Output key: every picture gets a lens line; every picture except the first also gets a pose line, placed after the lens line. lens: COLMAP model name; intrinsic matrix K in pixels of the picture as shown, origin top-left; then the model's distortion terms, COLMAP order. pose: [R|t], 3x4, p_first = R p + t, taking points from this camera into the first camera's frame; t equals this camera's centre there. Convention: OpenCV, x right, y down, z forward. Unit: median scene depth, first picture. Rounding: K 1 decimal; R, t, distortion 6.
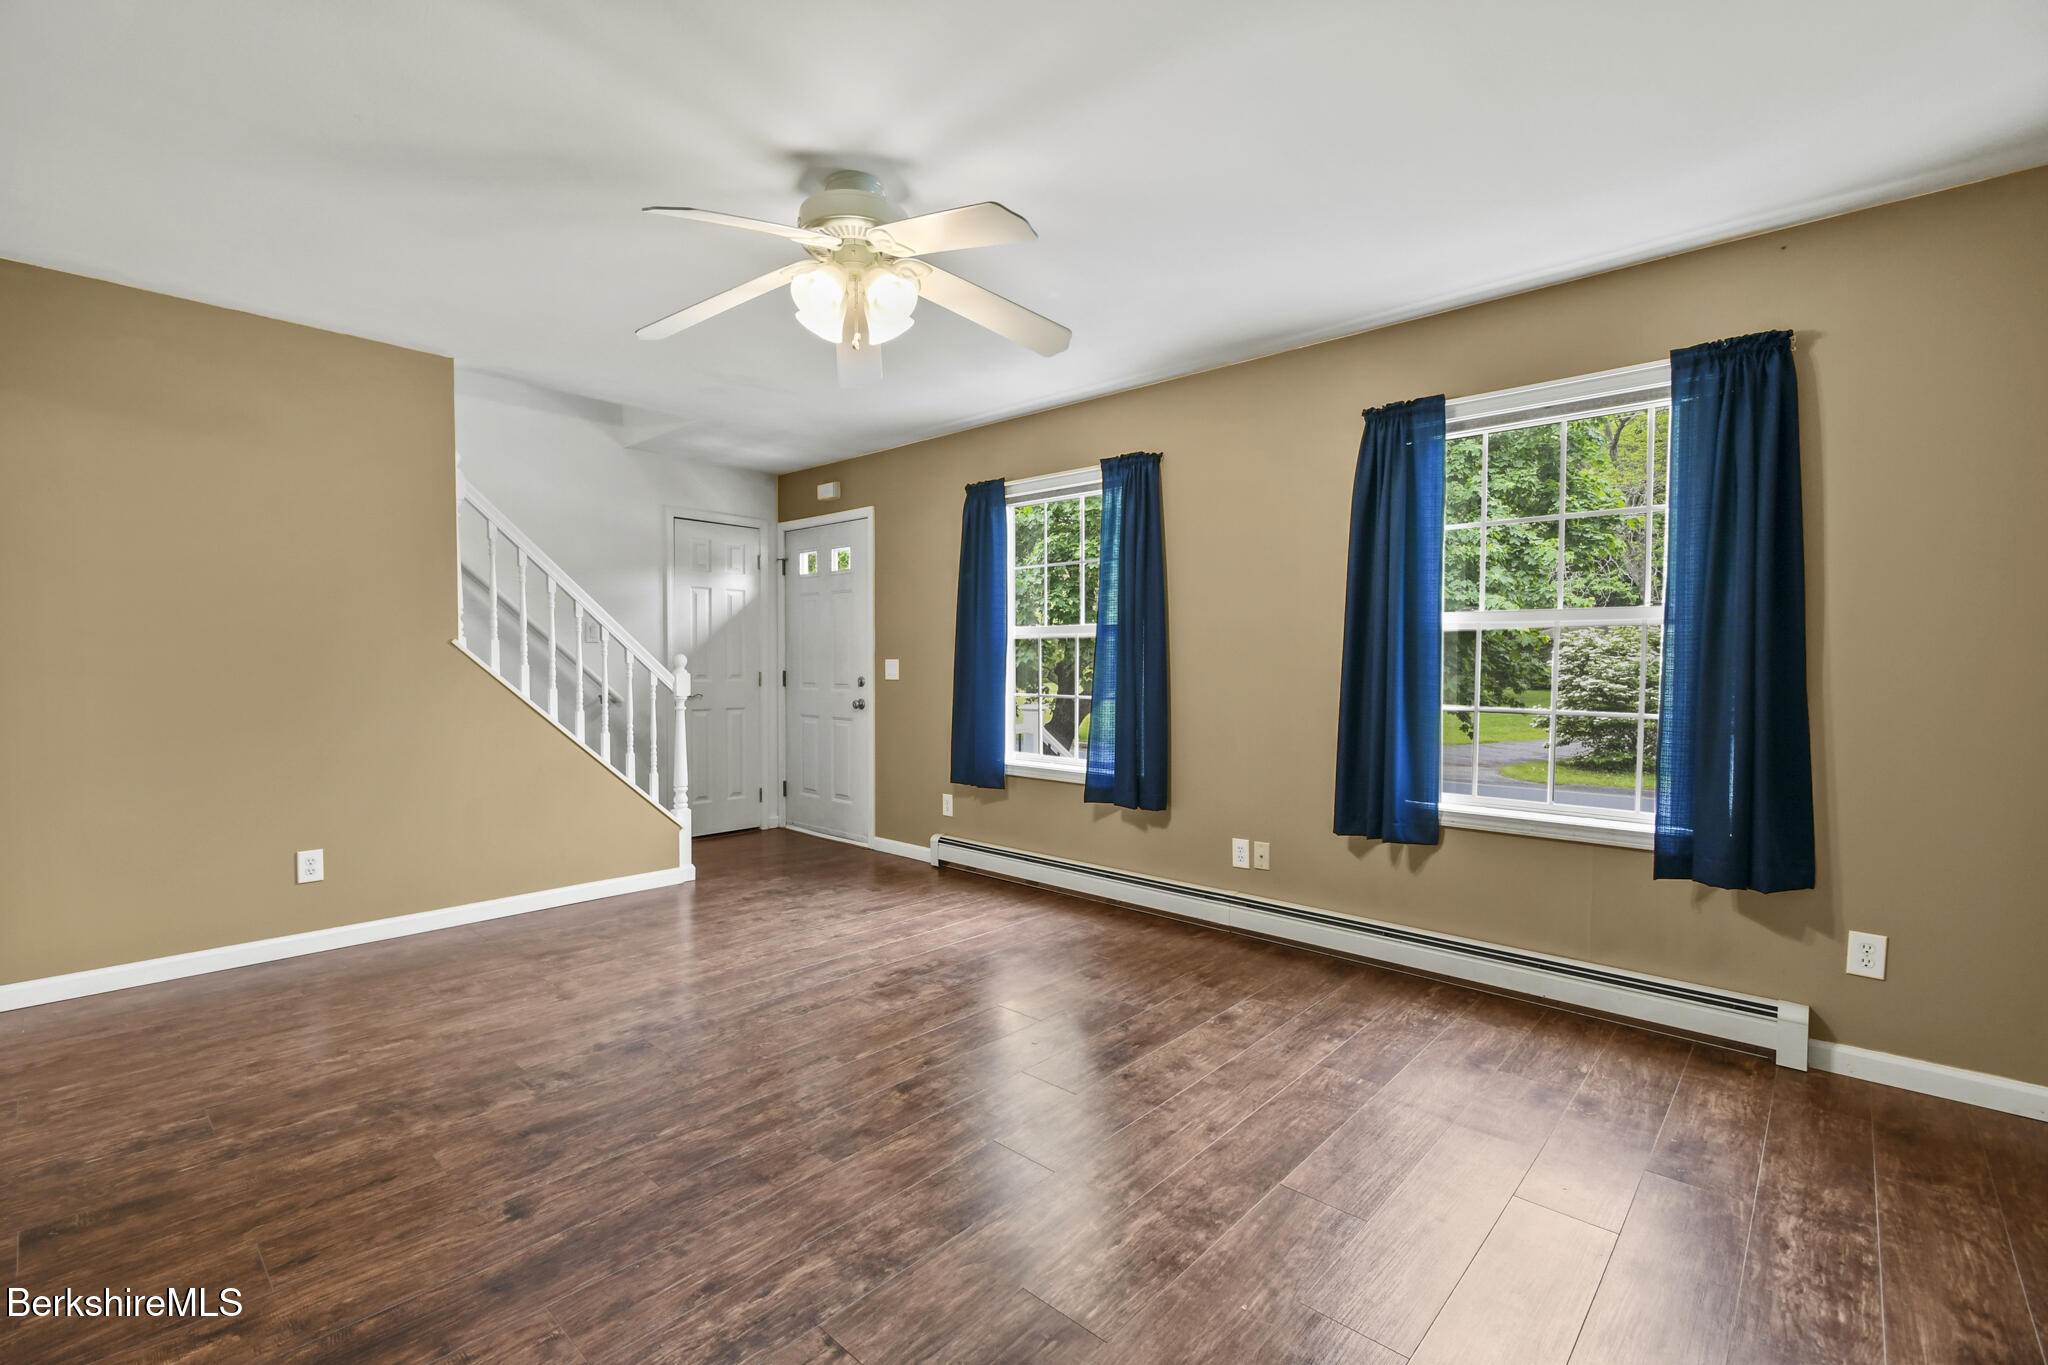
lens RADIAL K [[894.8, 0, 991.6], [0, 894.8, 682.4], [0, 0, 1]] dist [0.005241, -0.002125]
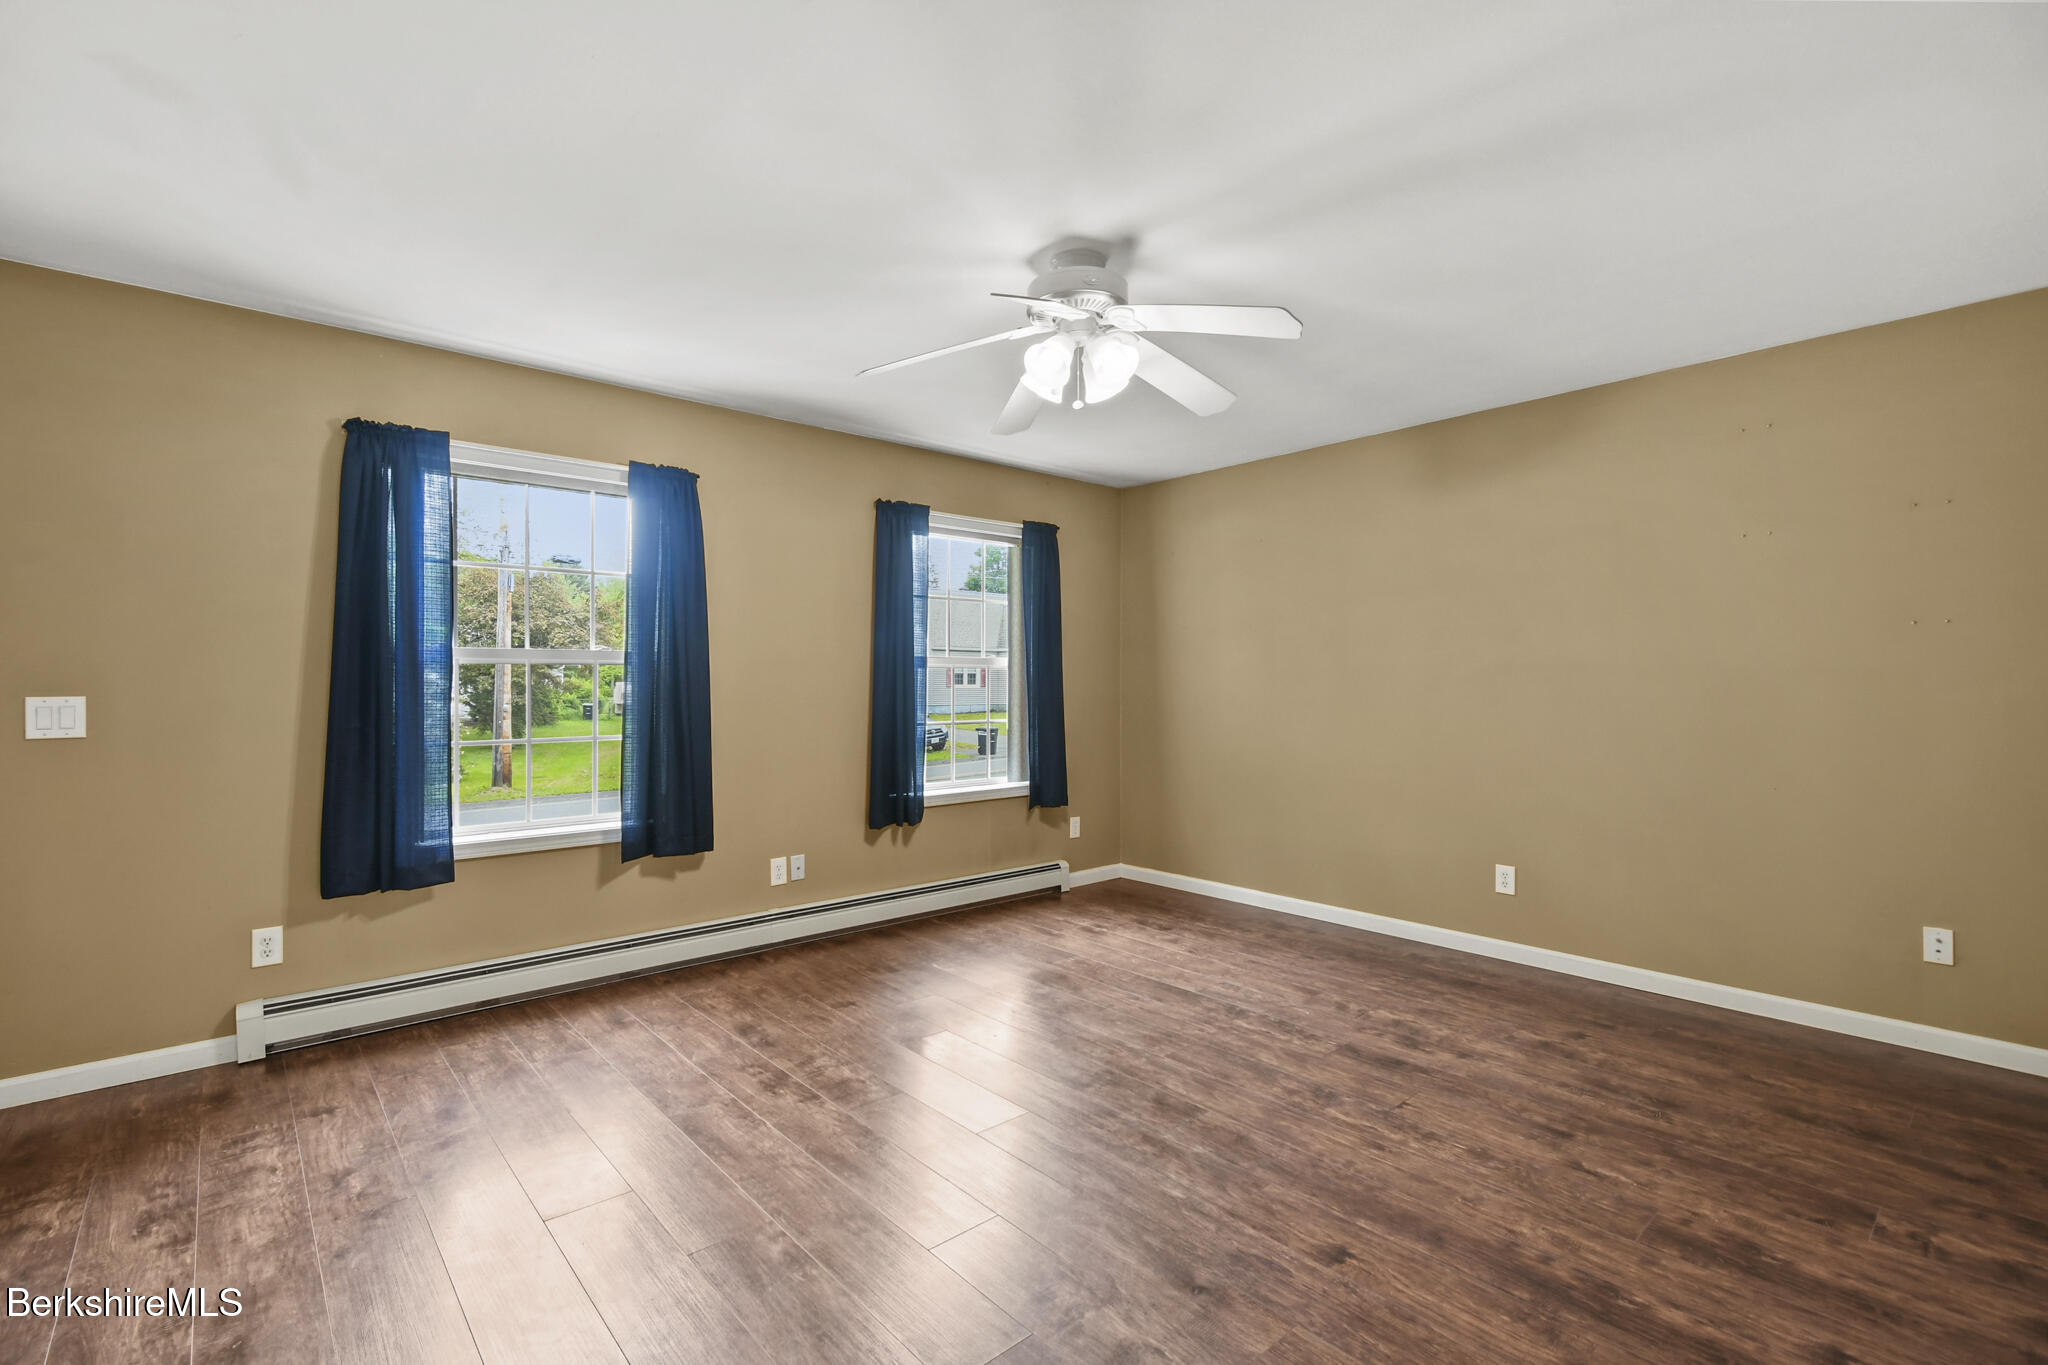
lens RADIAL K [[894.8, 0, 1006.5], [0, 894.8, 674.1], [0, 0, 1]] dist [0.005241, -0.002125]
pose [[0.109314, 0.007845, 0.993976, -0.891668], [0.025134, 0.999627, -0.010654, -0.032791], [-0.993689, 0.026147, 0.109076, 0.705201]]
